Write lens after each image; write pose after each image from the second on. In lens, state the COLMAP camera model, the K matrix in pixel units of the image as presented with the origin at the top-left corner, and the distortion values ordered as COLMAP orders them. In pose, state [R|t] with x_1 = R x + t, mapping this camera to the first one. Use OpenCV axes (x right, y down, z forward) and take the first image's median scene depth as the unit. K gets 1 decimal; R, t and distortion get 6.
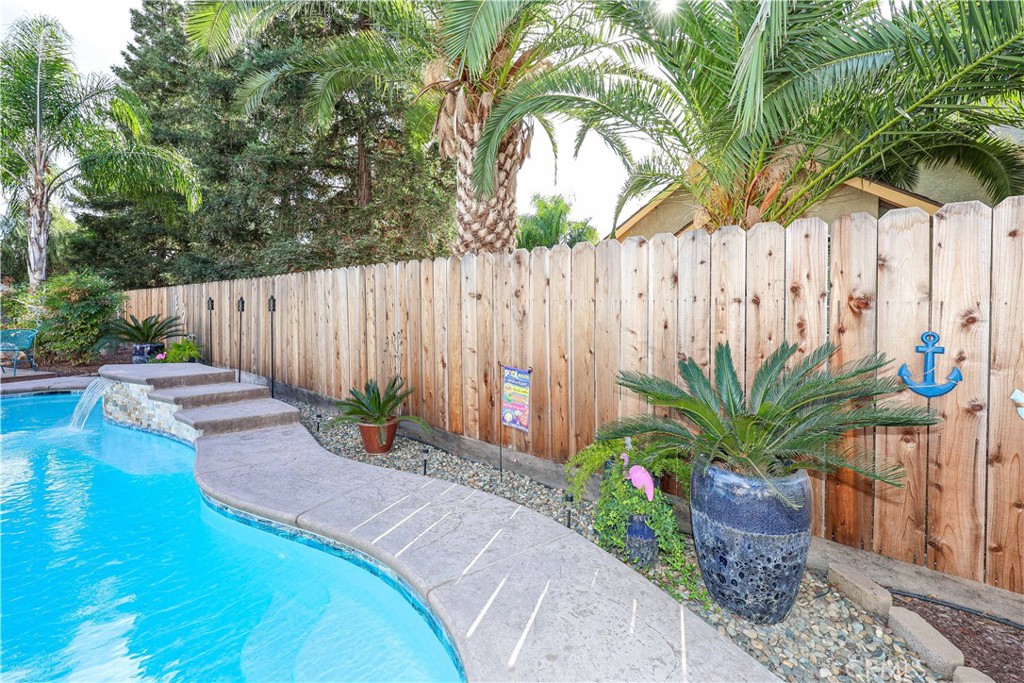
lens RADIAL K [[408.9, 0, 533.9], [0, 408.9, 312.3], [0, 0, 1]] dist [-0.002100, -0.000113]
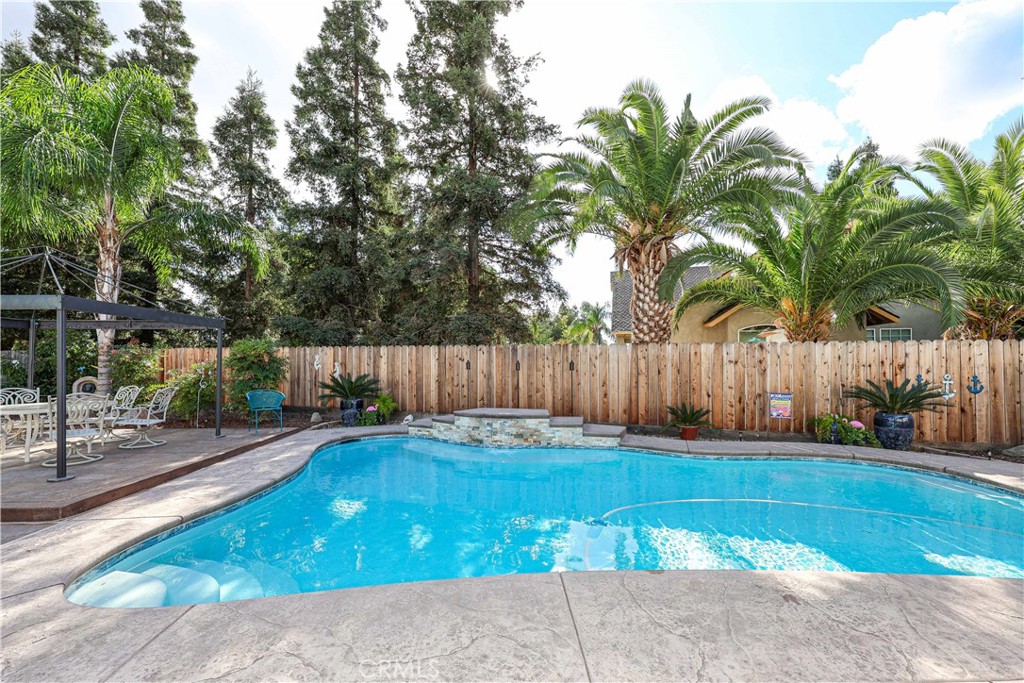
lens RADIAL K [[408.9, 0, 503.1], [0, 408.9, 353.5], [0, 0, 1]] dist [-0.002100, -0.000113]
pose [[0.915226, 0.002203, 0.402936, -2.405936], [0.006175, 0.999791, -0.019490, -0.057335], [-0.402895, 0.020326, 0.915021, -0.525359]]
